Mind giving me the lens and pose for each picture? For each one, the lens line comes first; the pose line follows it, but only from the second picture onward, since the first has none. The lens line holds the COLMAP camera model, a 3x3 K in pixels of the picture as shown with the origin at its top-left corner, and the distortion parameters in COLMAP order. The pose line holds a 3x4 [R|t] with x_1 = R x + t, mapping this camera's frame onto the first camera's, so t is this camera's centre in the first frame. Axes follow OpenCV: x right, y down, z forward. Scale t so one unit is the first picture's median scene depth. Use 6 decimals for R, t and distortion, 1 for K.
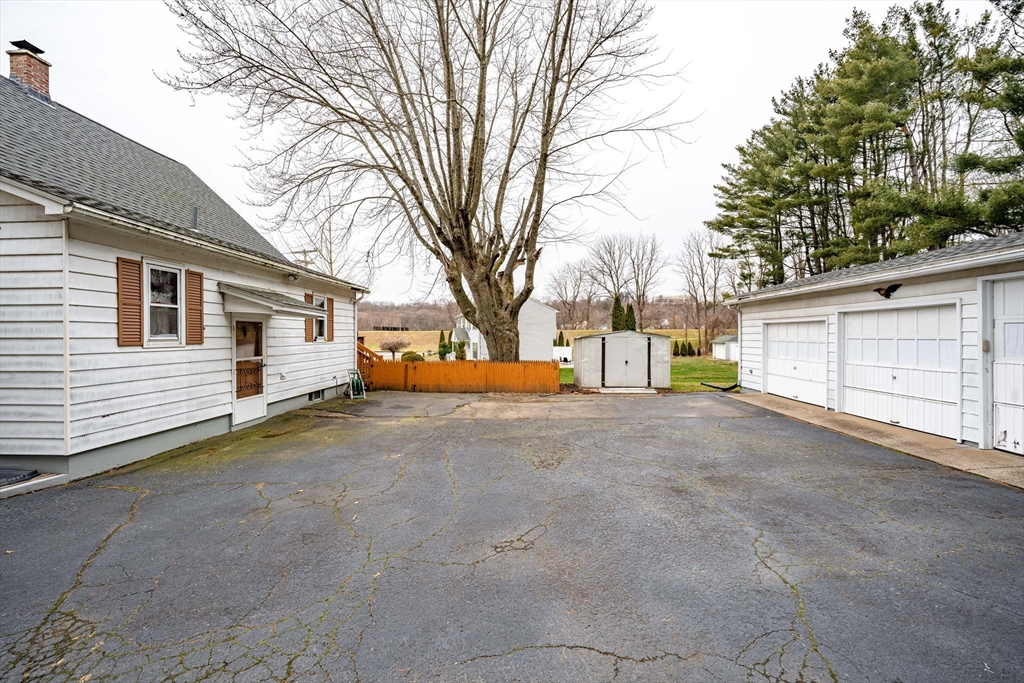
lens RADIAL K [[416.1, 0, 507.3], [0, 416.1, 335.5], [0, 0, 1]] dist [0.003124, -0.000330]
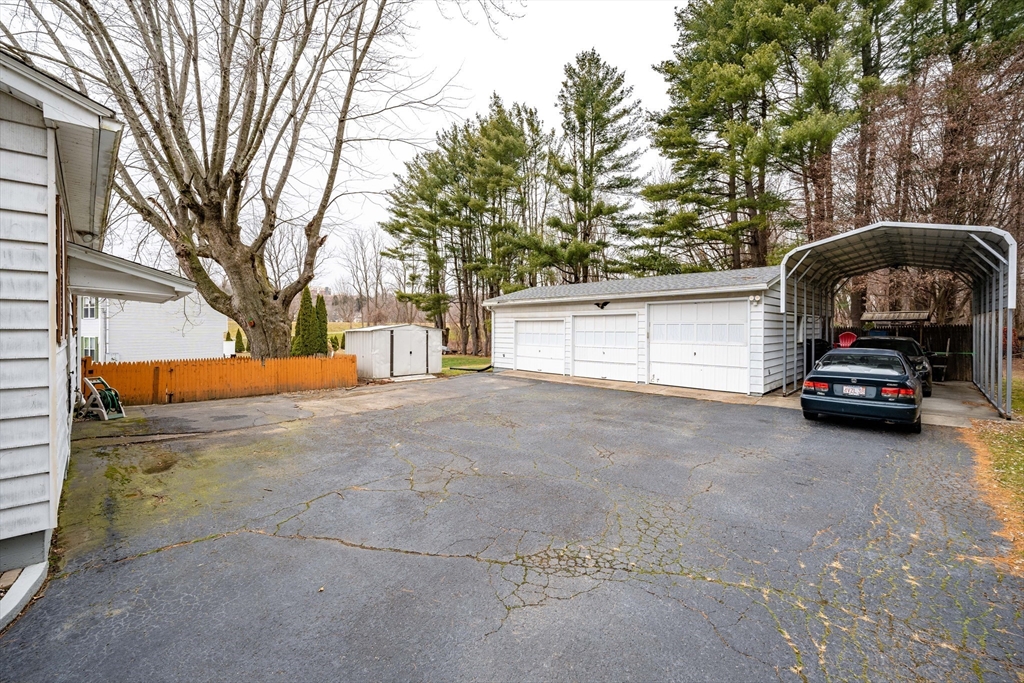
lens RADIAL K [[416.1, 0, 516.0], [0, 416.1, 330.7], [0, 0, 1]] dist [0.003124, -0.000330]
pose [[0.677428, 0.000879, 0.735589, -0.480505], [-0.005831, 0.999974, 0.004175, -0.001057], [-0.735566, -0.007117, 0.677416, 0.045438]]
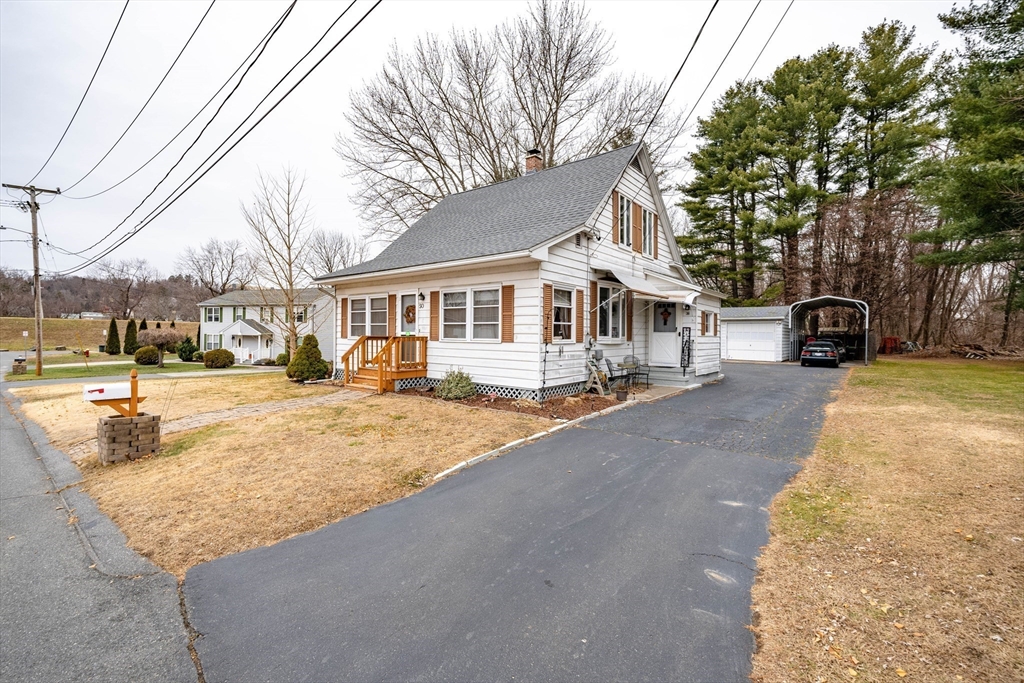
lens RADIAL K [[416.1, 0, 523.0], [0, 416.1, 341.9], [0, 0, 1]] dist [0.003124, -0.000330]
pose [[0.609550, -0.000108, 0.792747, -2.195109], [-0.014576, 0.999829, 0.011343, 0.031763], [-0.792613, -0.018469, 0.609445, -0.000714]]
